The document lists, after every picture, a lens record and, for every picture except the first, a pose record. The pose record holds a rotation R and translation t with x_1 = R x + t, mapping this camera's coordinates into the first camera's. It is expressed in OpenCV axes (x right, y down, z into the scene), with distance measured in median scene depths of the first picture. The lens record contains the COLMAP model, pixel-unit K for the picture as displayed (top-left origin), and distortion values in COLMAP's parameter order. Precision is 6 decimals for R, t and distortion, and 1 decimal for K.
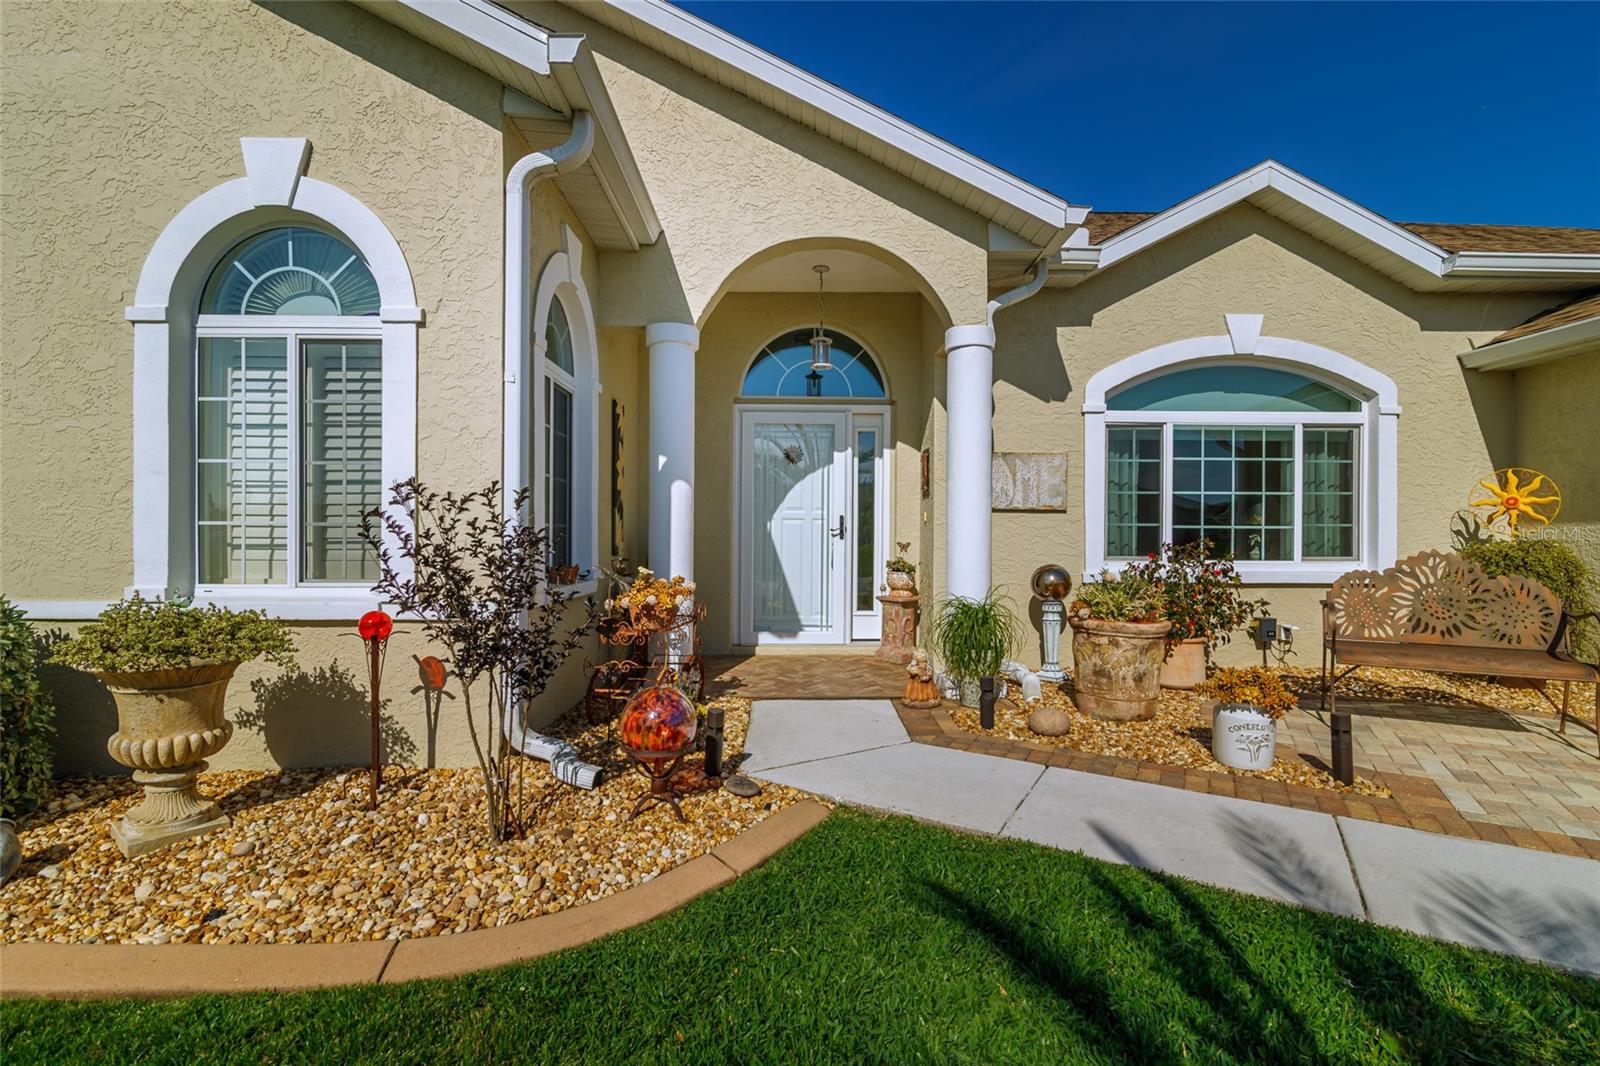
lens RADIAL K [[731.7, 0, 802.7], [0, 731.7, 537.8], [0, 0, 1]] dist [0.002567, 0.000174]
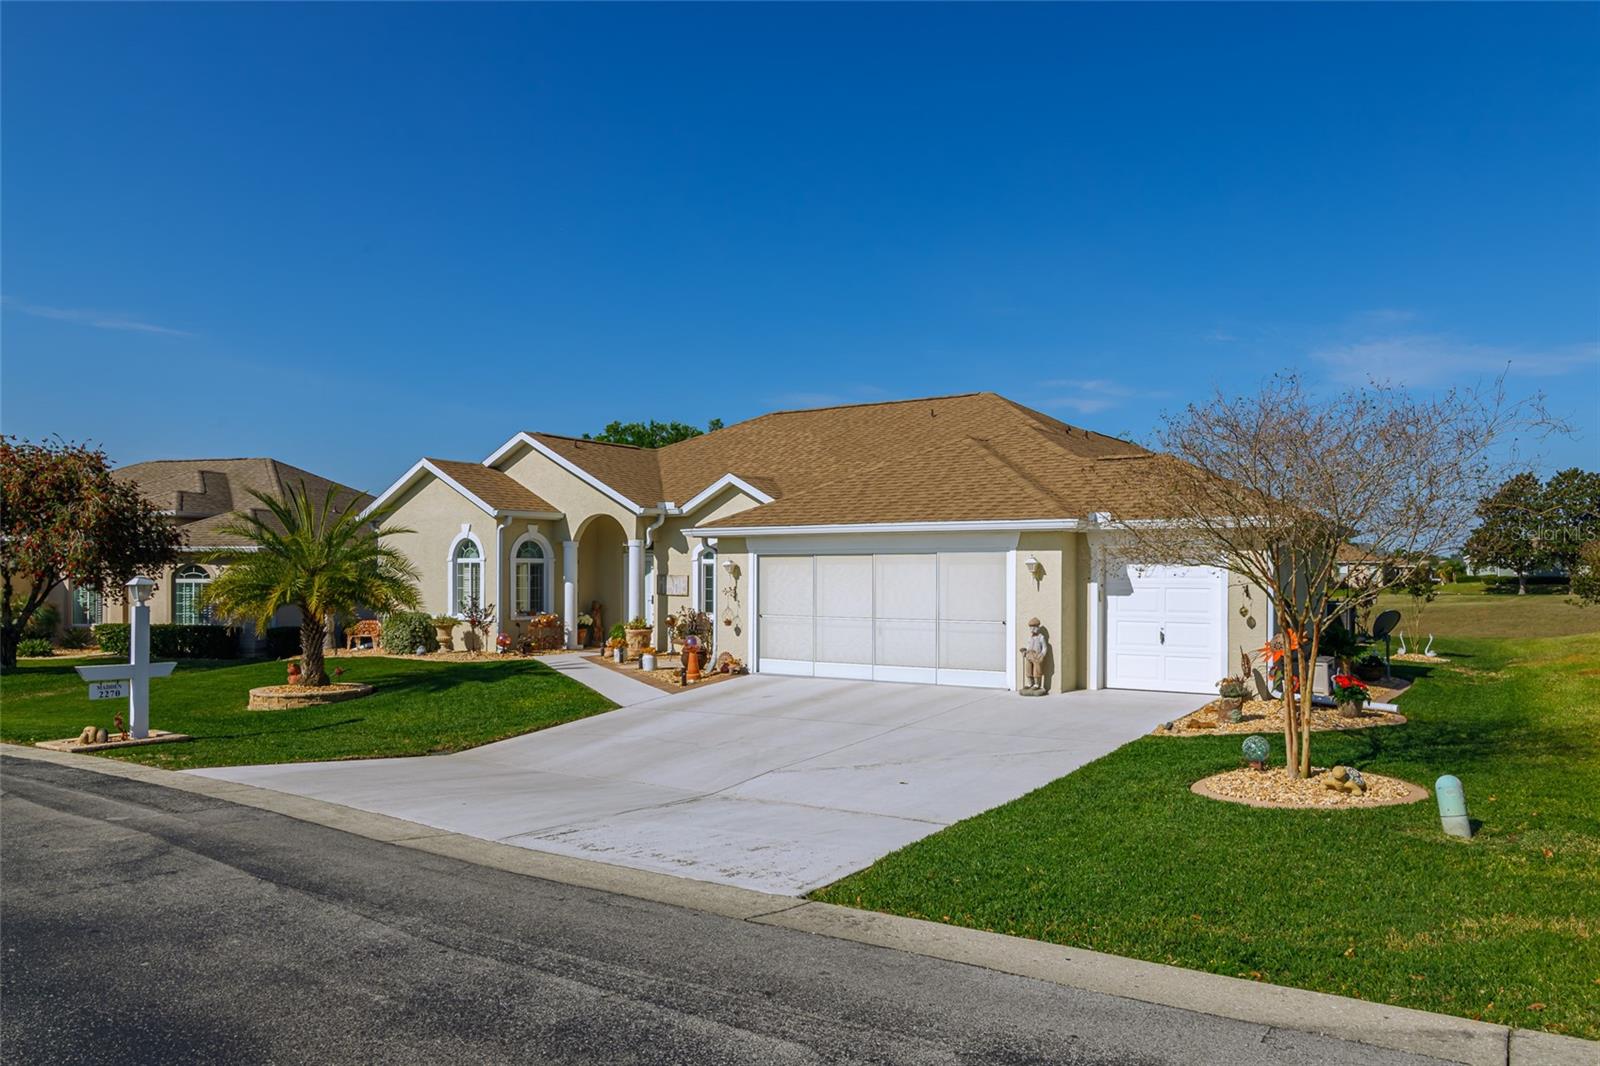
lens RADIAL K [[1201.2, 0, 801.9], [0, 1201.2, 573.0], [0, 0, 1]] dist [0.069824, -0.000027]
pose [[0.793578, 0.001816, -0.608466, 3.514809], [-0.005285, 0.999978, -0.003909, -0.109156], [0.608446, 0.006318, 0.793570, -2.383514]]
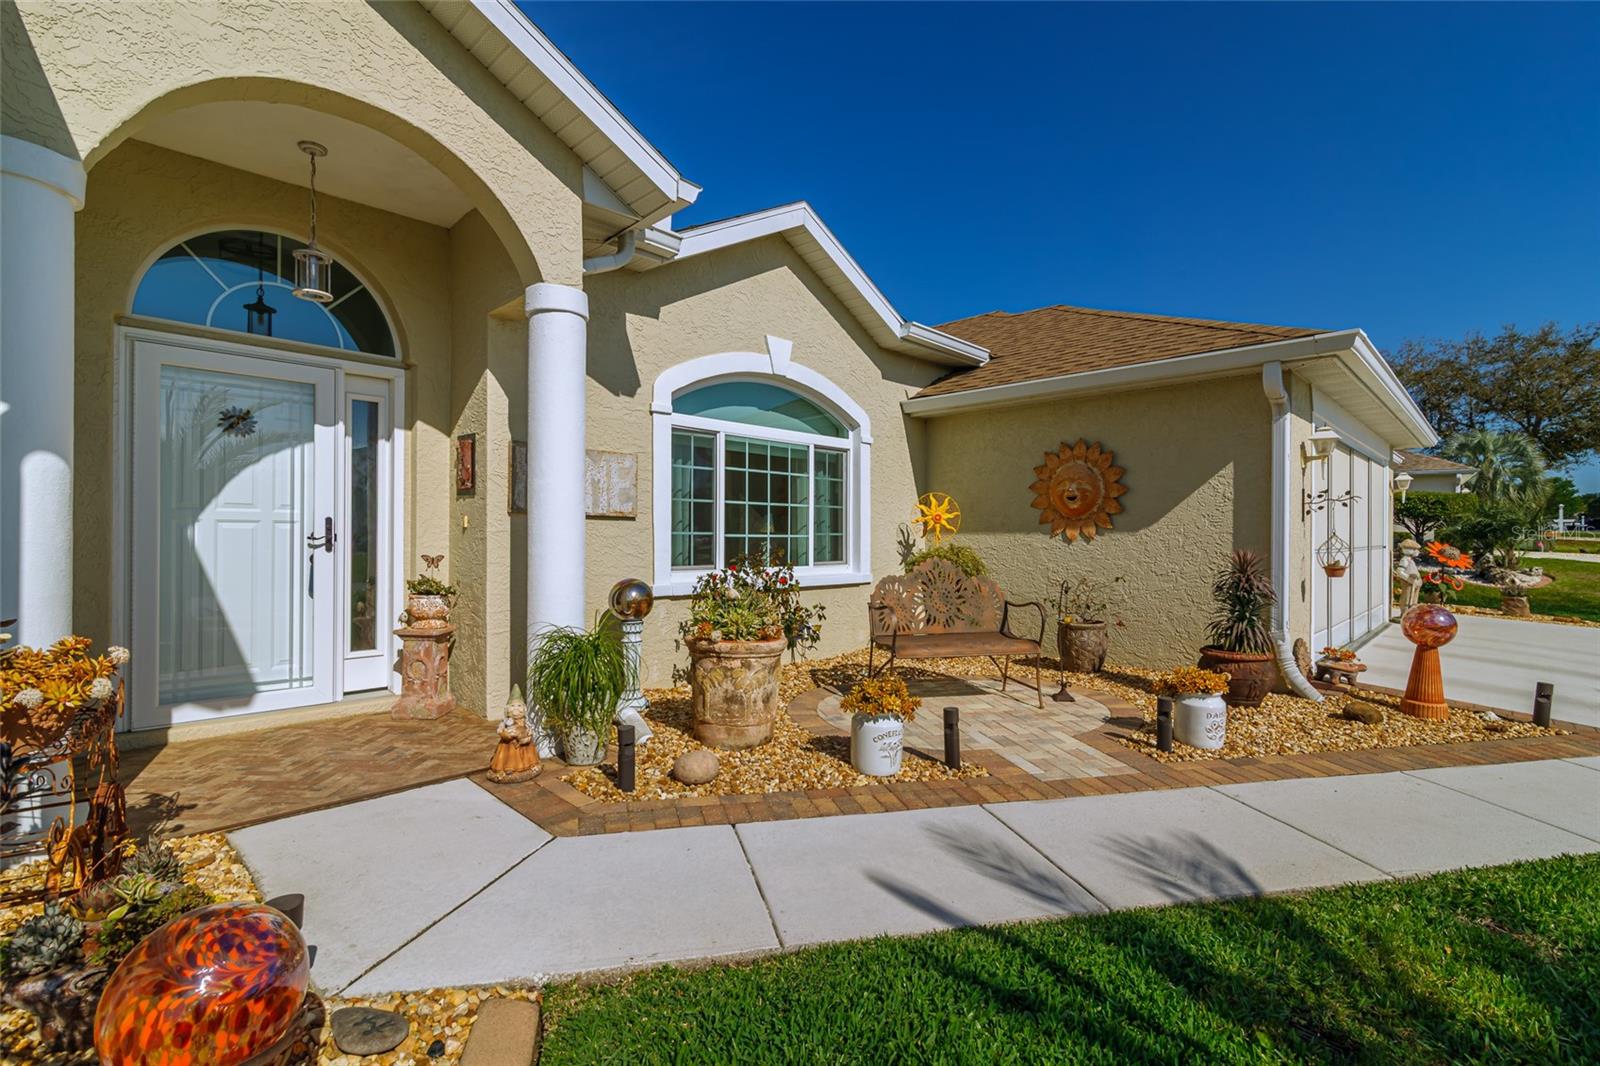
lens RADIAL K [[731.7, 0, 802.7], [0, 731.7, 537.8], [0, 0, 1]] dist [0.002567, 0.000174]
pose [[0.711949, -0.000898, 0.702230, -0.128589], [-0.000349, 0.999999, 0.001633, -0.014081], [-0.702231, -0.001407, 0.711948, 0.213138]]
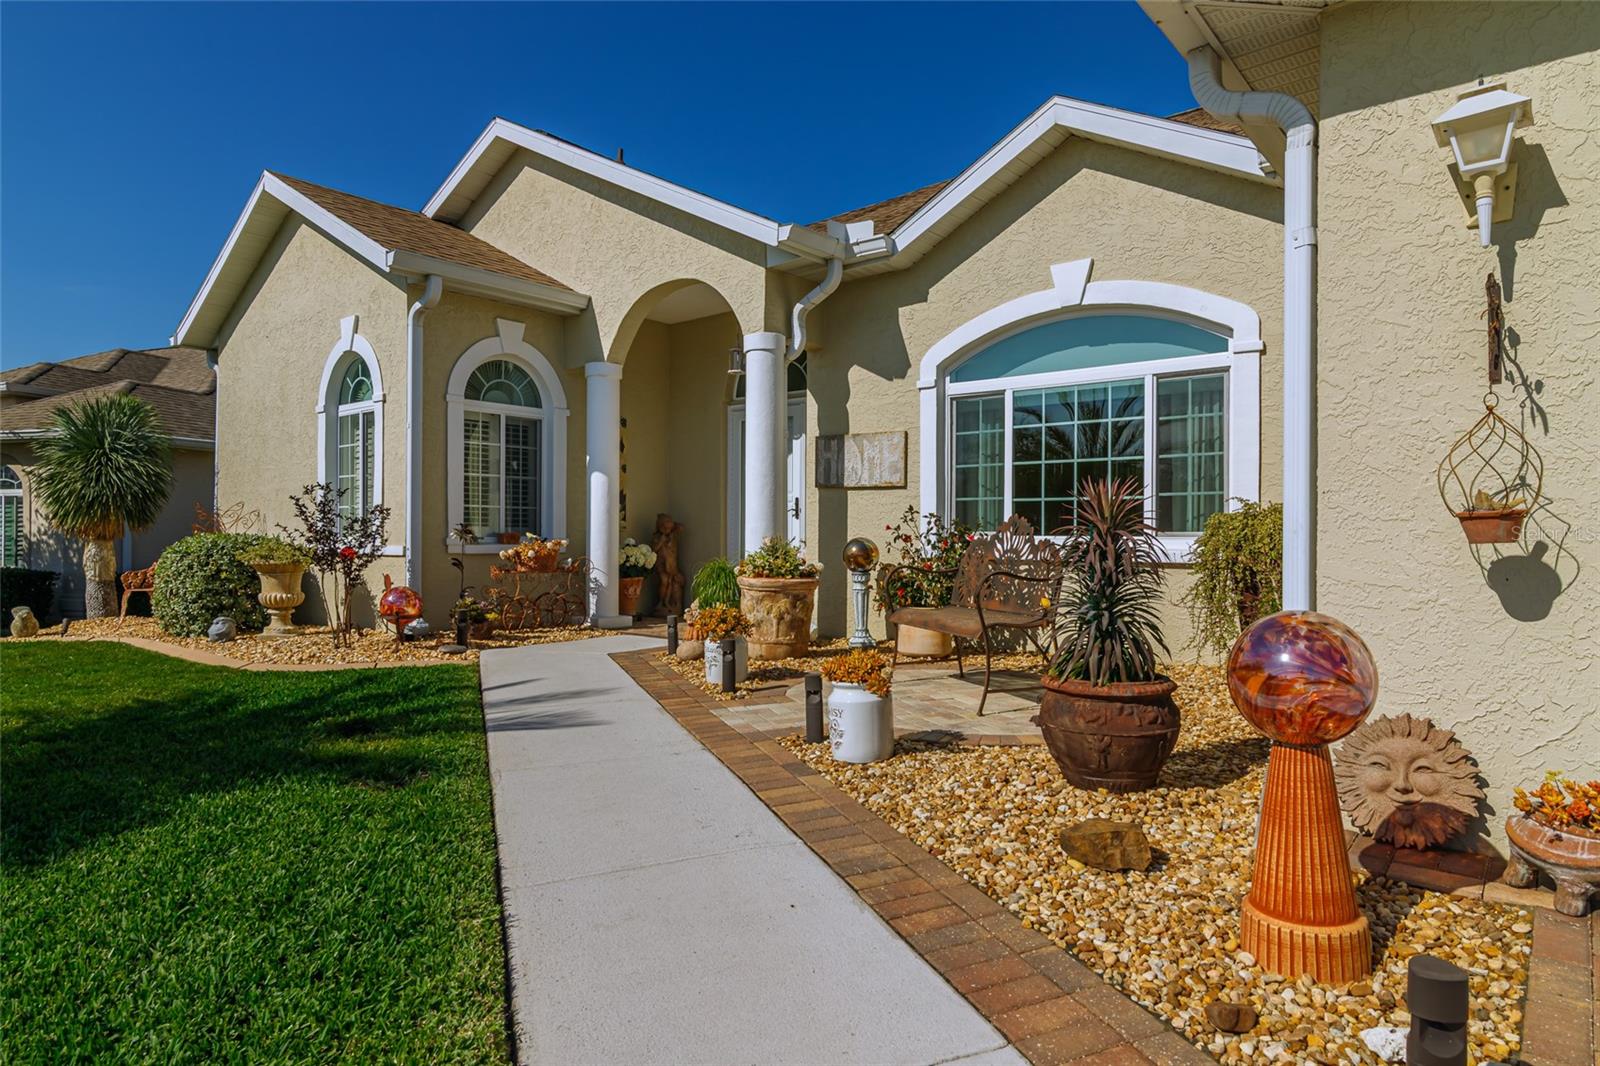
lens RADIAL K [[955.7, 0, 800.0], [0, 955.7, 533.0], [0, 0, 1]] dist [-0.000562, 0.000320]
pose [[0.753682, -0.001371, -0.657238, 1.132869], [-0.006452, 0.999934, -0.009484, 0.041305], [0.657207, 0.011389, 0.753624, -0.098814]]
